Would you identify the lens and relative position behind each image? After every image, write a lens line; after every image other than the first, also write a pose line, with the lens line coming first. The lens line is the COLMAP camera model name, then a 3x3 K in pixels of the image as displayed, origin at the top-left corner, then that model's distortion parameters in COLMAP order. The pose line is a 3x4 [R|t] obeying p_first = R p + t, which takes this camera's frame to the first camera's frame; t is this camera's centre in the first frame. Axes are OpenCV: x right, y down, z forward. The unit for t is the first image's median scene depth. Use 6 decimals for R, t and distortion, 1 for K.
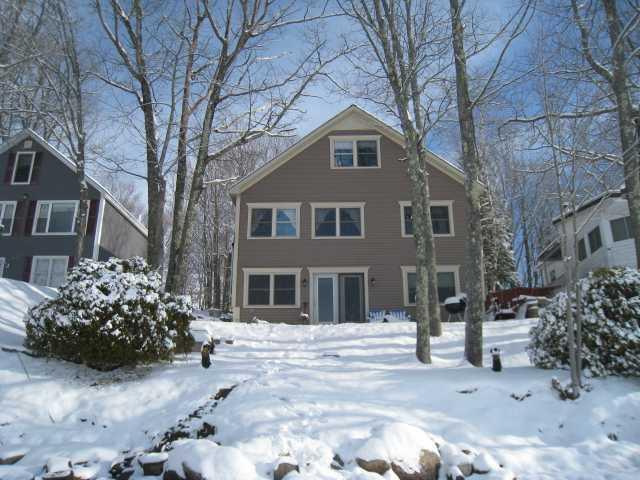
lens RADIAL K [[392.9, 0, 320.3], [0, 392.9, 227.5], [0, 0, 1]] dist [-0.114894, 0.037943]
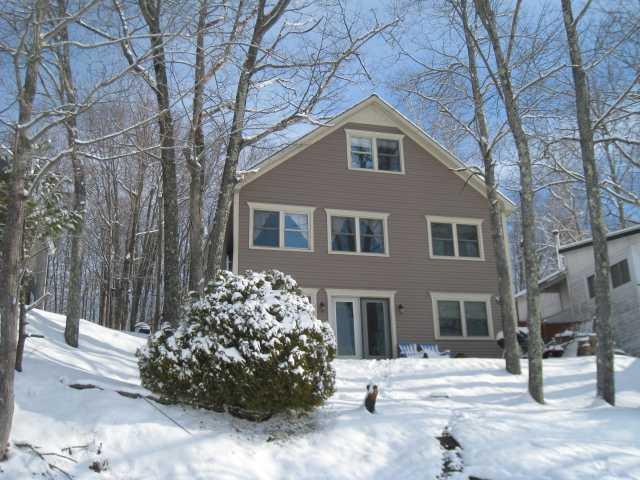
lens RADIAL K [[490.8, 0, 320.0], [0, 490.8, 240.0], [0, 0, 1]] dist [-0.146909, 0.082240]
pose [[0.976178, 0.071393, 0.204887, -0.263302], [-0.072619, 0.997359, -0.001539, 0.004359], [-0.204456, -0.013376, 0.978784, 0.011173]]
